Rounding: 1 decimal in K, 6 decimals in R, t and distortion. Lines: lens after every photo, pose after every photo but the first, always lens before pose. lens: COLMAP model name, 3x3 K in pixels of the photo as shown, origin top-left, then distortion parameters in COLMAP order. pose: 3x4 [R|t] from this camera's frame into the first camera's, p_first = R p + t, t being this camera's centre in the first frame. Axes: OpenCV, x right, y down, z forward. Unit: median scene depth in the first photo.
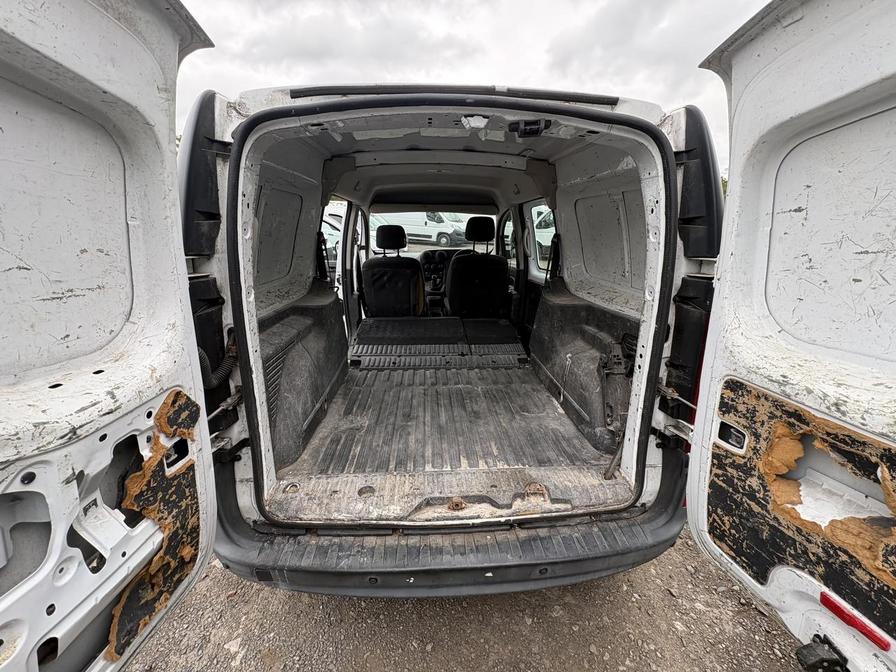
lens RADIAL K [[358.1, 0, 446.8], [0, 358.1, 339.8], [0, 0, 1]] dist [0.002246, -0.000069]
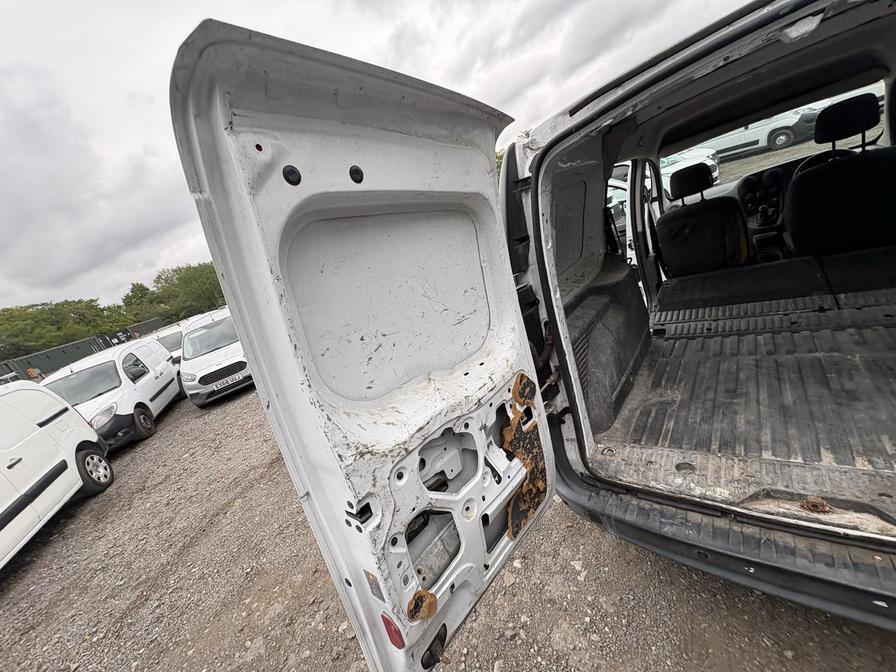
lens RADIAL K [[358.1, 0, 446.0], [0, 358.1, 331.1], [0, 0, 1]] dist [0.002246, -0.000069]
pose [[0.702134, -0.069701, -0.708625, 0.047199], [0.126905, 0.991514, 0.028216, -0.074977], [0.700645, -0.109739, 0.705021, -0.147260]]
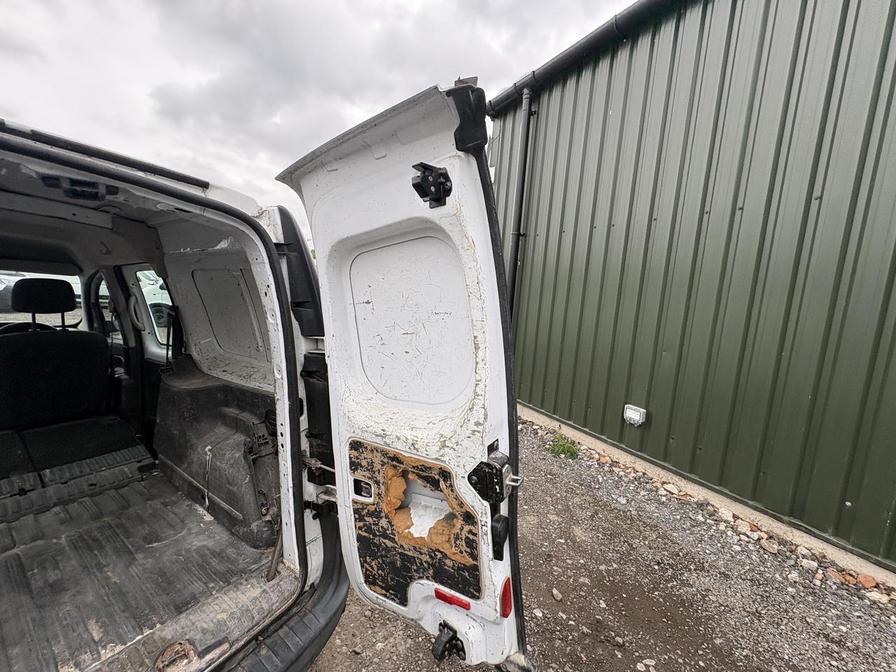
lens RADIAL K [[358.1, 0, 448.5], [0, 358.1, 341.3], [0, 0, 1]] dist [0.002246, -0.000069]
pose [[0.620216, -0.080171, 0.780324, 0.080987], [0.205655, 0.976587, -0.063123, -0.051491], [-0.756993, 0.199627, 0.622182, -0.015314]]
